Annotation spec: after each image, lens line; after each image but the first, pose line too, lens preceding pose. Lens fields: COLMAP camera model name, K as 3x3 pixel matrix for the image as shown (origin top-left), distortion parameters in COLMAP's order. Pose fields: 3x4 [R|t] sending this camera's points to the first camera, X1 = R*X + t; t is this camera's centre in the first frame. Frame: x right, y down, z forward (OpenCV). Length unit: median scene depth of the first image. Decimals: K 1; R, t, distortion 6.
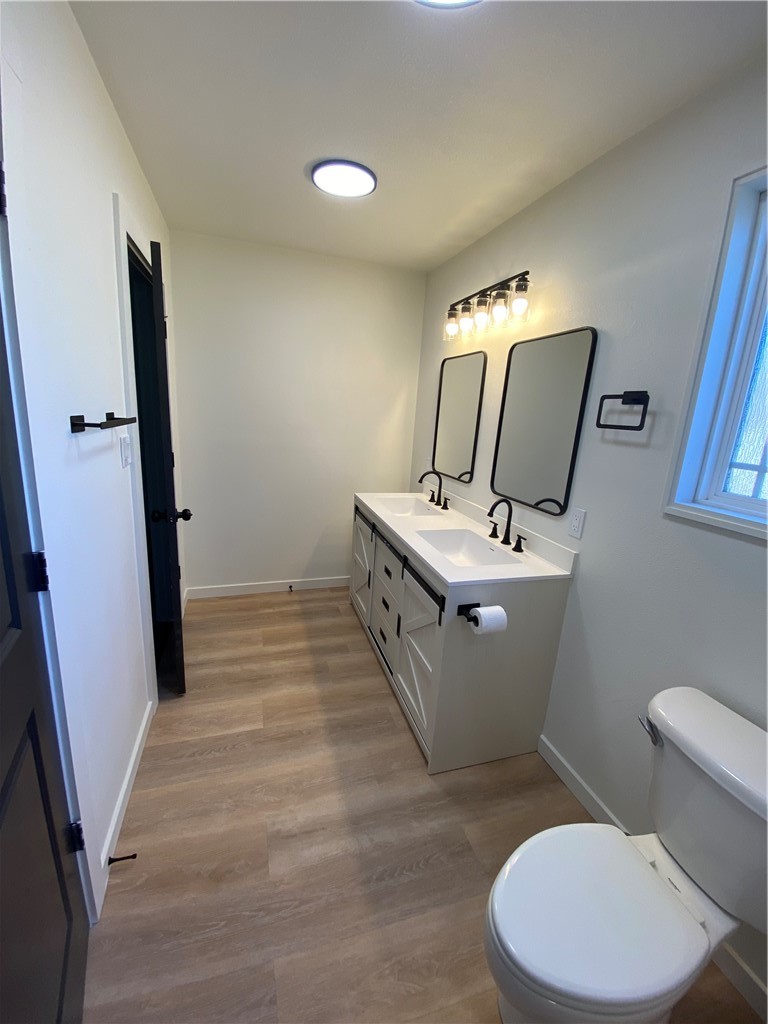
lens RADIAL K [[421.8, 0, 384.0], [0, 421.8, 512.0], [0, 0, 1]] dist [0.002129, -0.014825]
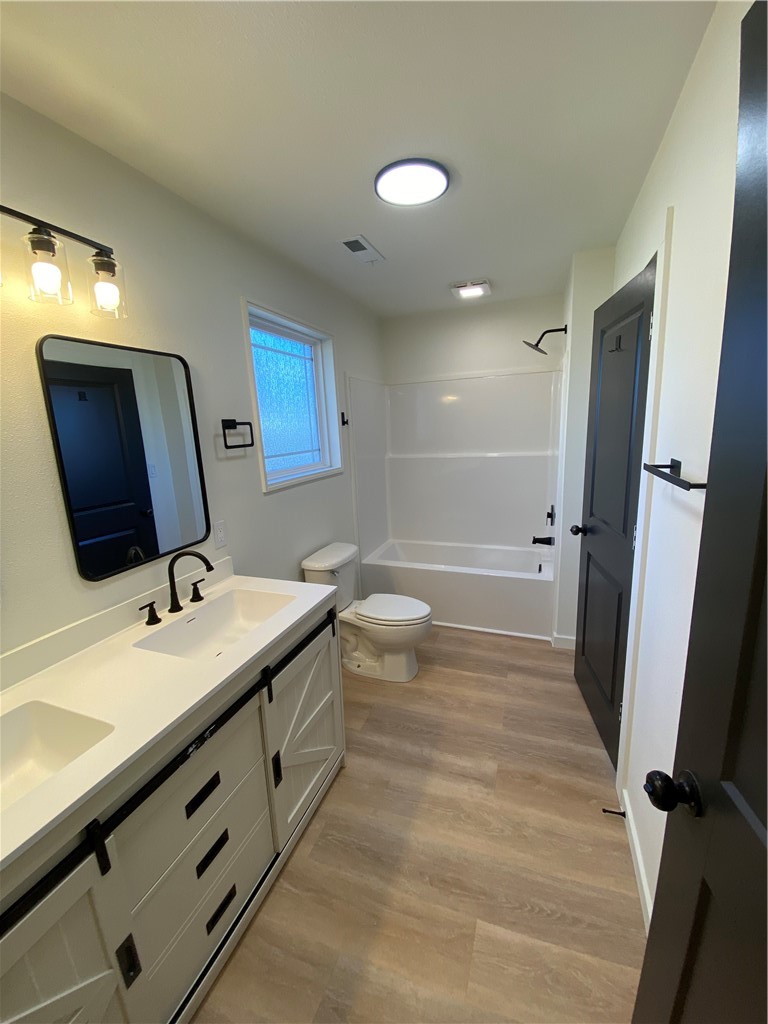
lens RADIAL K [[421.8, 0, 384.0], [0, 421.8, 512.0], [0, 0, 1]] dist [0.002129, -0.014825]
pose [[-0.801542, -0.153177, 0.577986, -0.519421], [0.133107, 0.896666, 0.422223, -0.431710], [-0.582935, 0.415364, -0.698326, 1.471451]]
